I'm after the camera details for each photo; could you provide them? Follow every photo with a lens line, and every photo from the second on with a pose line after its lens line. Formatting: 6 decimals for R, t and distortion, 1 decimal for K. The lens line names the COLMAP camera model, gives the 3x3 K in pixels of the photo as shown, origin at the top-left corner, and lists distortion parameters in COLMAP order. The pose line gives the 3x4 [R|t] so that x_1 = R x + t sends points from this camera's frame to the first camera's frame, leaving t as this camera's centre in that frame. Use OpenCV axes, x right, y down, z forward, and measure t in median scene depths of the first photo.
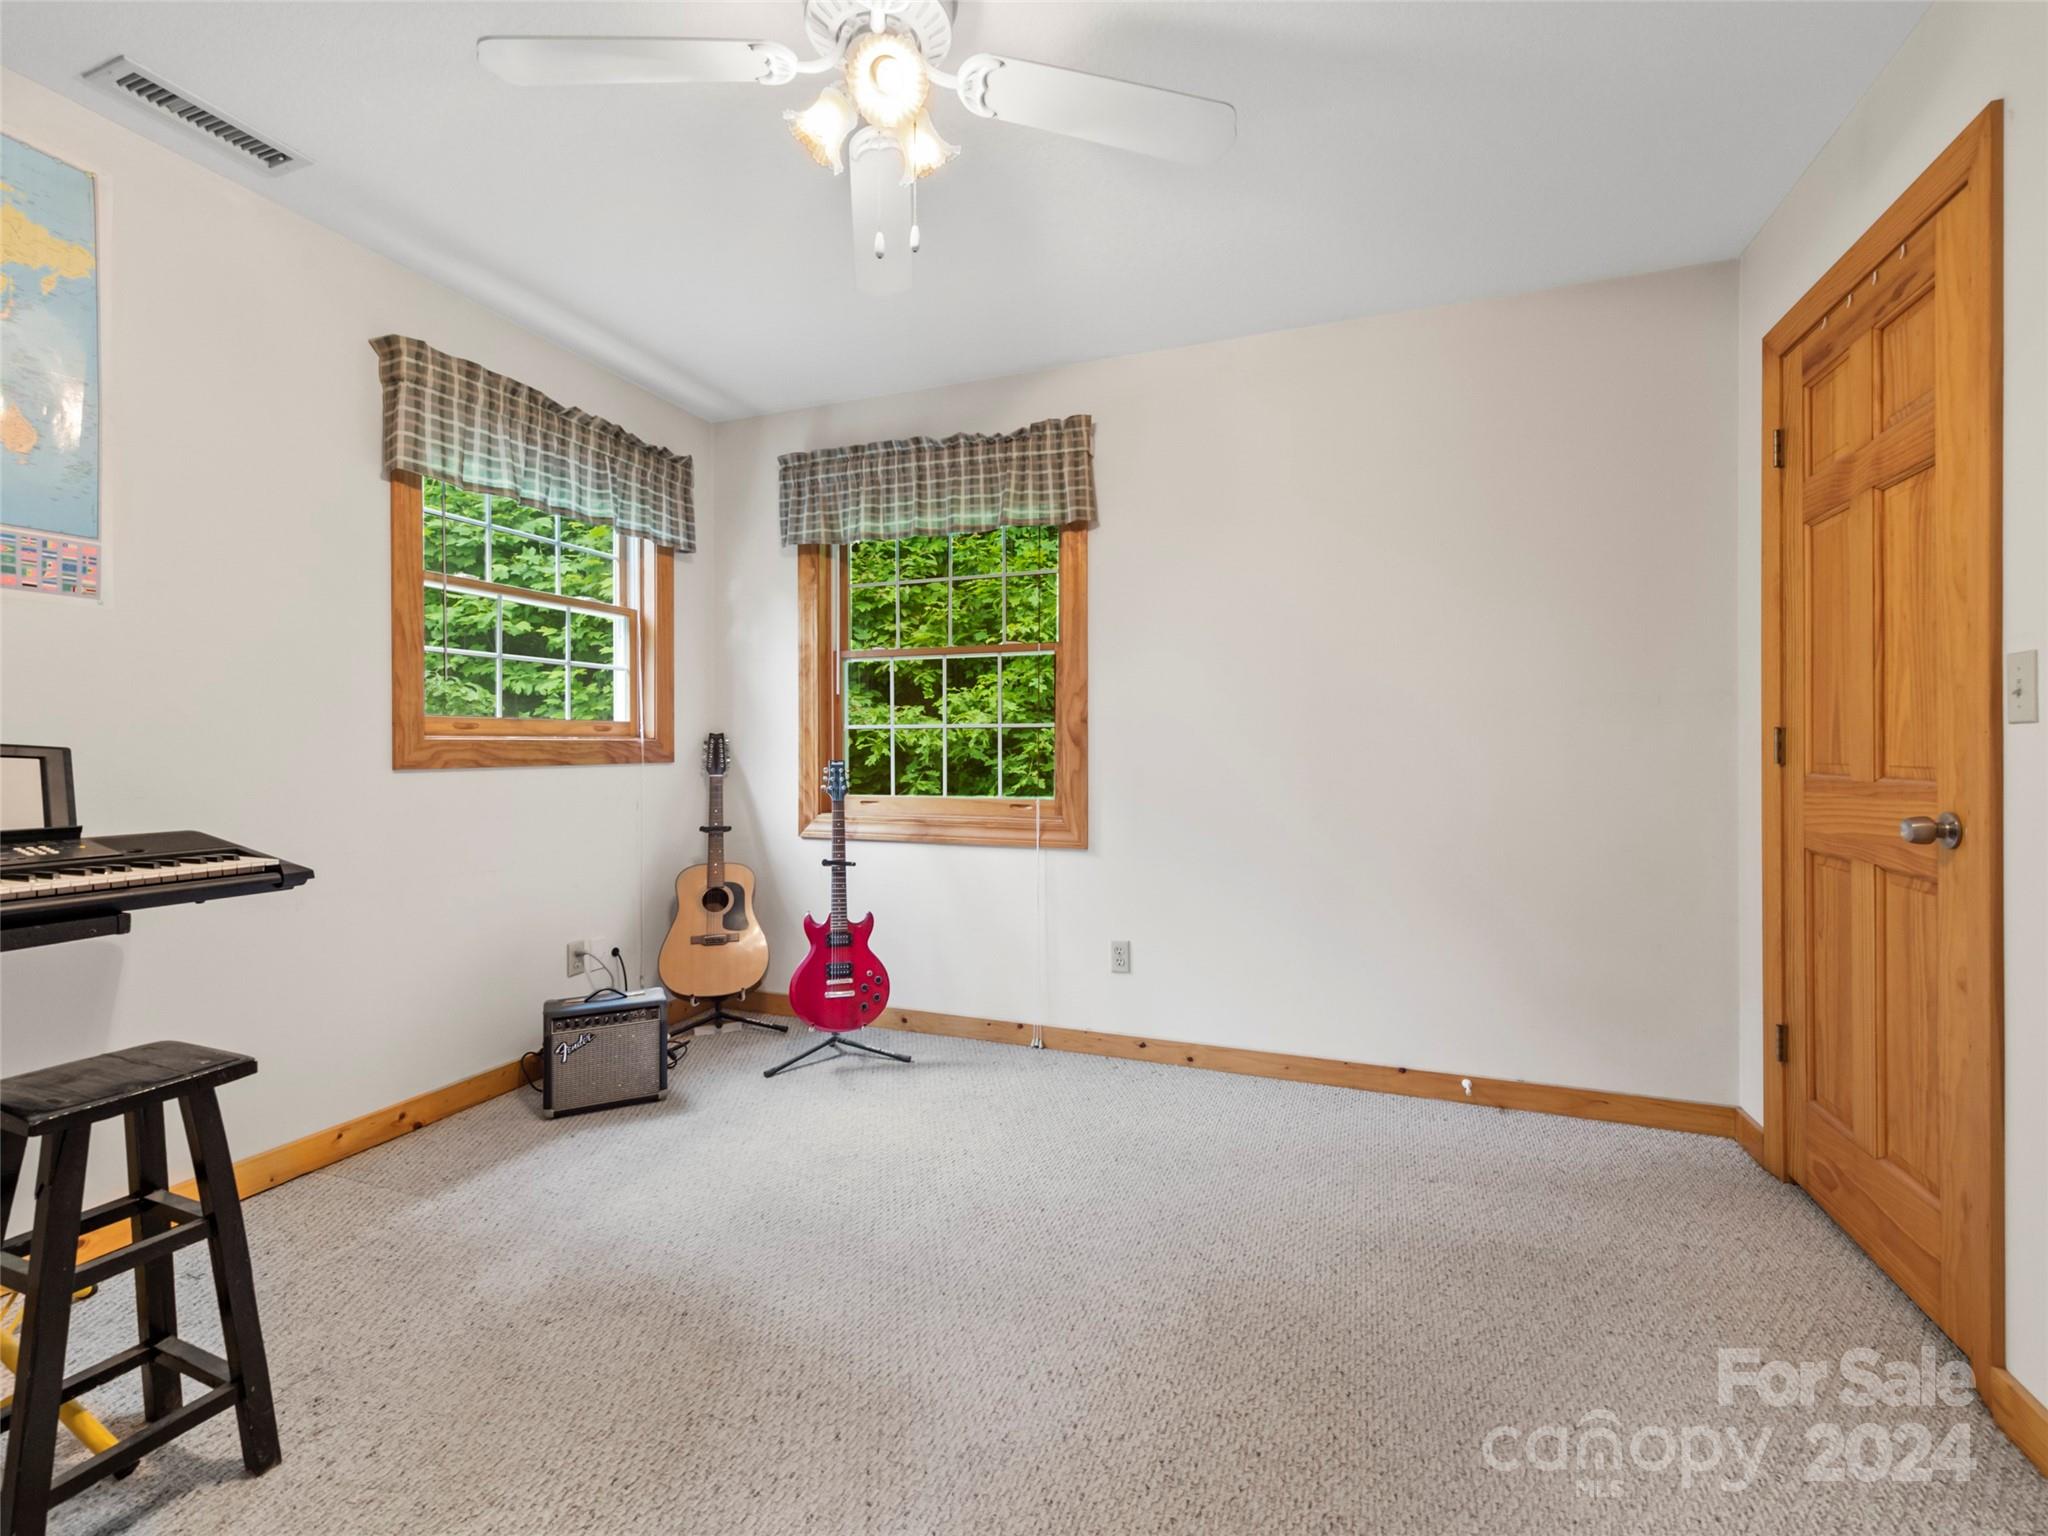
lens RADIAL K [[903.7, 0, 1019.1], [0, 903.7, 756.2], [0, 0, 1]] dist [0.017864, -0.006610]
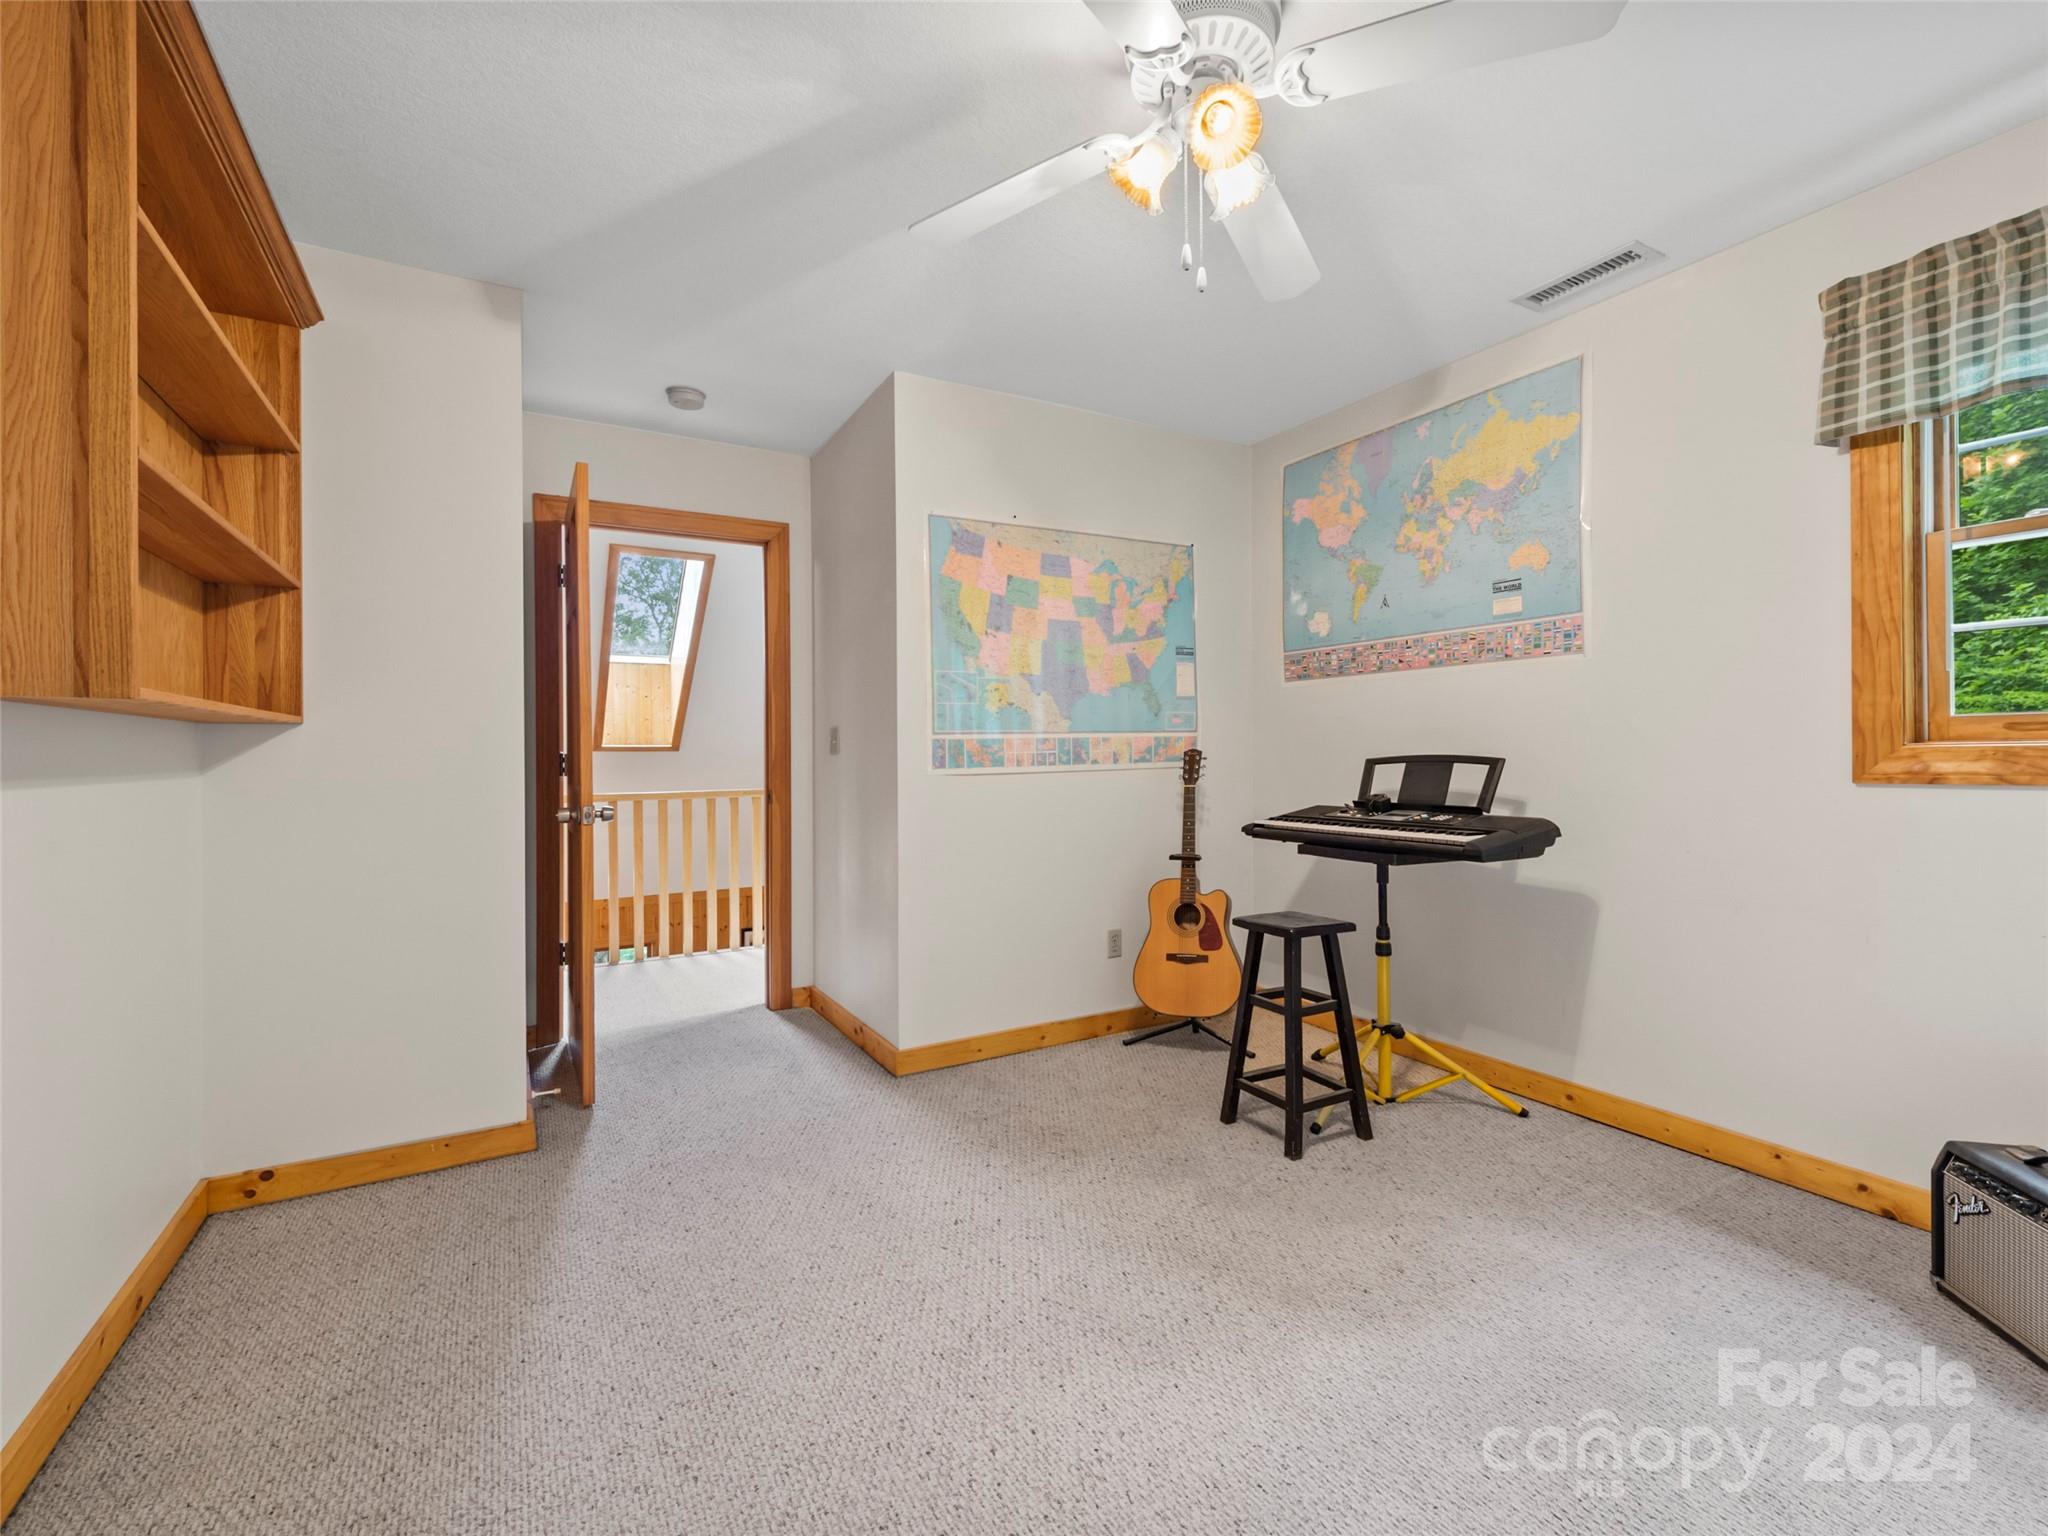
lens RADIAL K [[903.7, 0, 1019.1], [0, 903.7, 756.2], [0, 0, 1]] dist [0.017864, -0.006610]
pose [[-0.626258, -0.002500, -0.779612, 0.637340], [-0.001200, 0.999997, -0.002243, -0.008174], [0.779615, -0.000470, -0.626259, 1.204384]]
